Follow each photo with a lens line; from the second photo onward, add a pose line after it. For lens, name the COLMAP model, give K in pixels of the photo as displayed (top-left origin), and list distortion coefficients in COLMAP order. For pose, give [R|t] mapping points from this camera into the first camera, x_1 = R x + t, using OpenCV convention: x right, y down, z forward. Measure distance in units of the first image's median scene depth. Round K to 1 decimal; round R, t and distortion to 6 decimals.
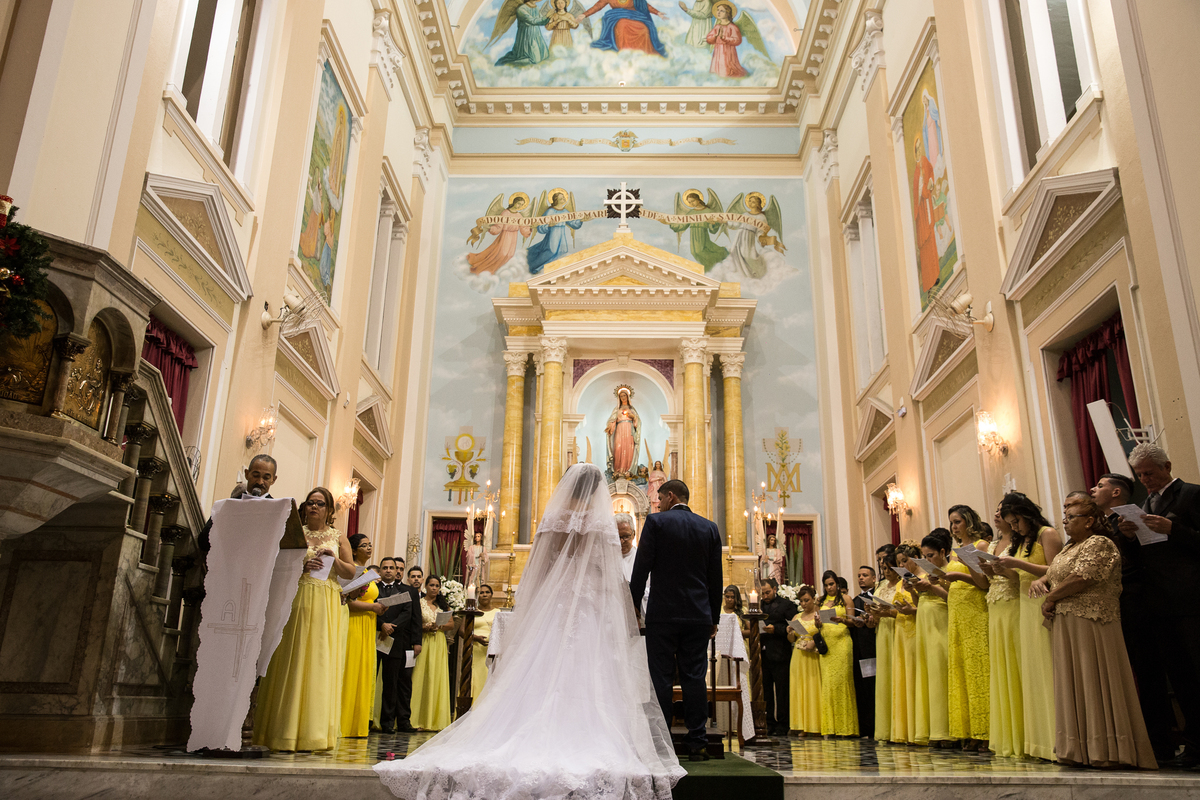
lens RADIAL K [[925.8, 0, 601.7], [0, 925.8, 404.3], [0, 0, 1]] dist [-0.062289, 0.014887]
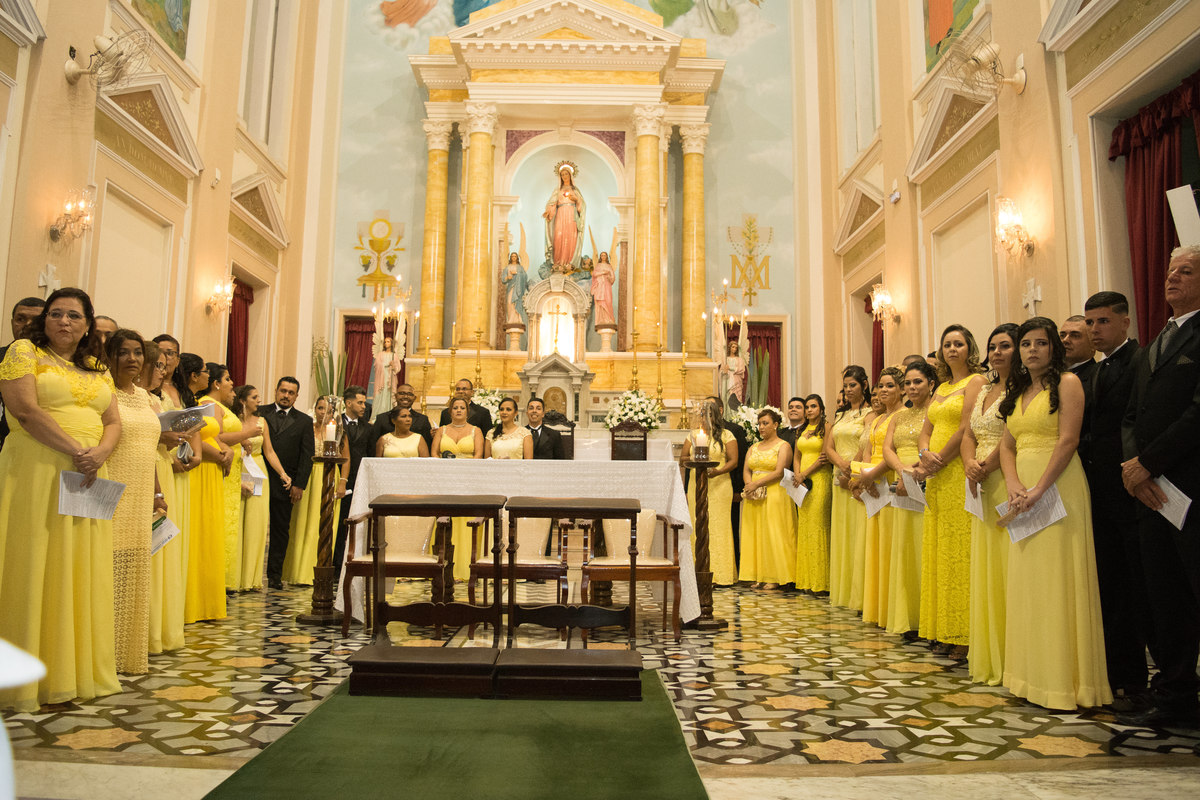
lens RADIAL K [[954.9, 0, 594.7], [0, 954.9, 367.4], [0, 0, 1]] dist [-0.094851, 0.027863]
pose [[0.999545, 0.002023, 0.030085, 0.027274], [-0.007609, 0.982384, 0.186721, 0.001872], [-0.029178, -0.186865, 0.981952, 0.123941]]
